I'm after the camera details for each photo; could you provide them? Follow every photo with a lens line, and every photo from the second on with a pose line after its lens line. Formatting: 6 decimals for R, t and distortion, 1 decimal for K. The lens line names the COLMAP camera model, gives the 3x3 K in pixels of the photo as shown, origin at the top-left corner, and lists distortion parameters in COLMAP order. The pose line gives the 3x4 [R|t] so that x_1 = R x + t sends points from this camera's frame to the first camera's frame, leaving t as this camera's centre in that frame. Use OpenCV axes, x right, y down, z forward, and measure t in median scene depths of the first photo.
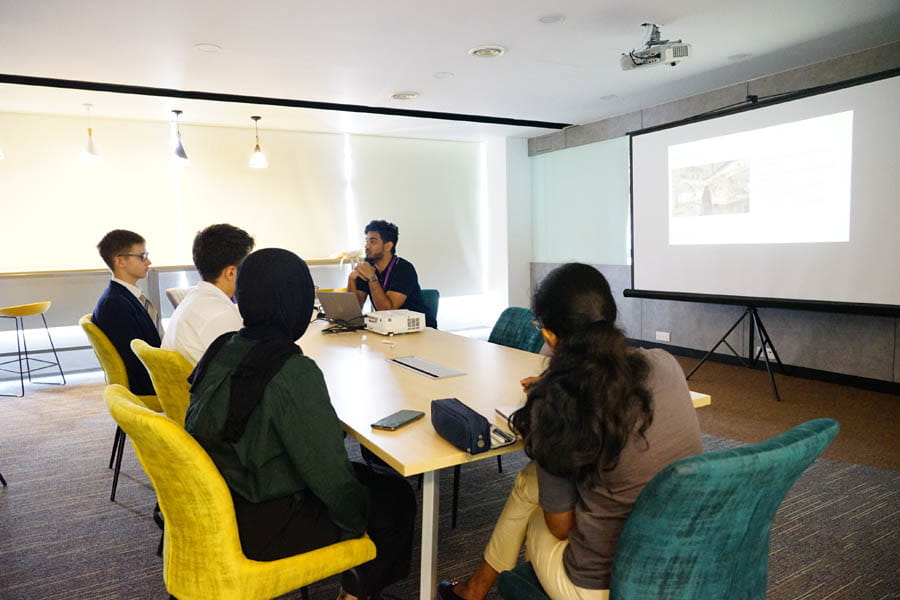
lens RADIAL K [[601.7, 0, 447.2], [0, 601.7, 274.8], [0, 0, 1]] dist [-0.025497, 0.000272]
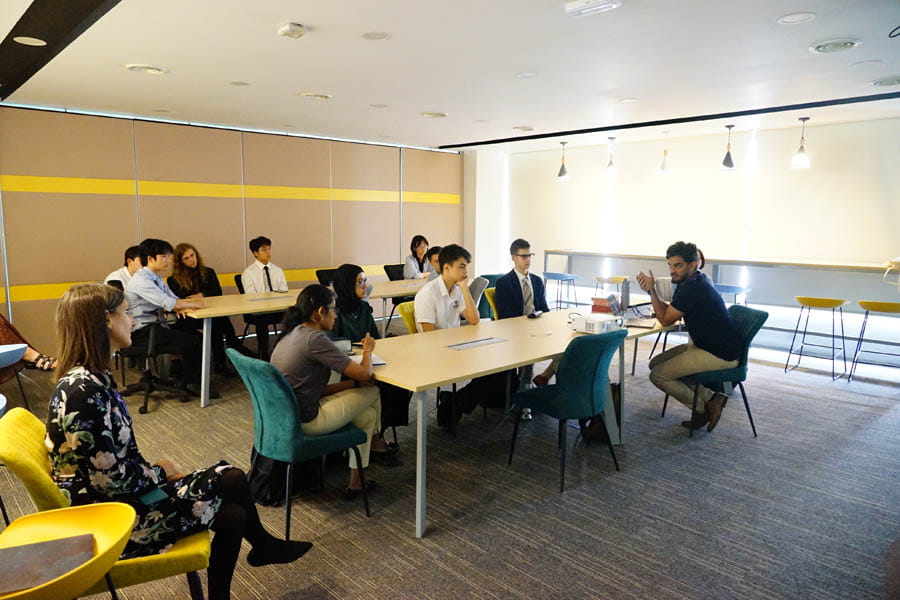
lens RADIAL K [[610.5, 0, 450.0], [0, 610.5, 300.0], [0, 0, 1]] dist [-0.024324, 0.001047]
pose [[0.236272, 0.155913, -0.959097, 1.128916], [-0.064368, 0.987386, 0.144655, -0.146836], [0.969553, 0.027557, 0.243328, 0.393072]]
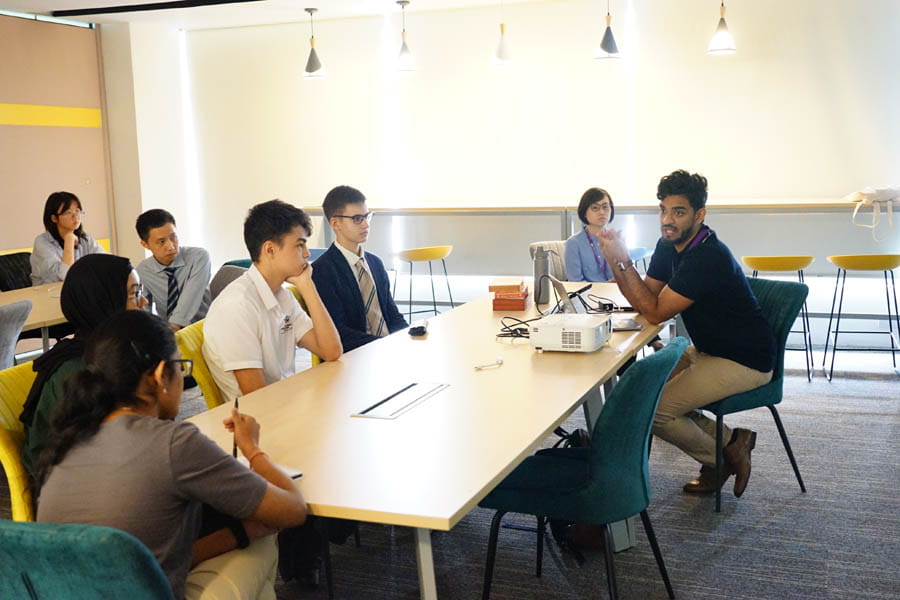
lens RADIAL K [[1040.0, 0, 450.0], [0, 1040.0, 300.0], [0, 0, 1]] dist [0.013582, 0.018240]
pose [[0.630881, 0.119196, -0.766669, 0.772105], [-0.030813, 0.991198, 0.128749, -0.114436], [0.775267, -0.057602, 0.629002, 0.148065]]
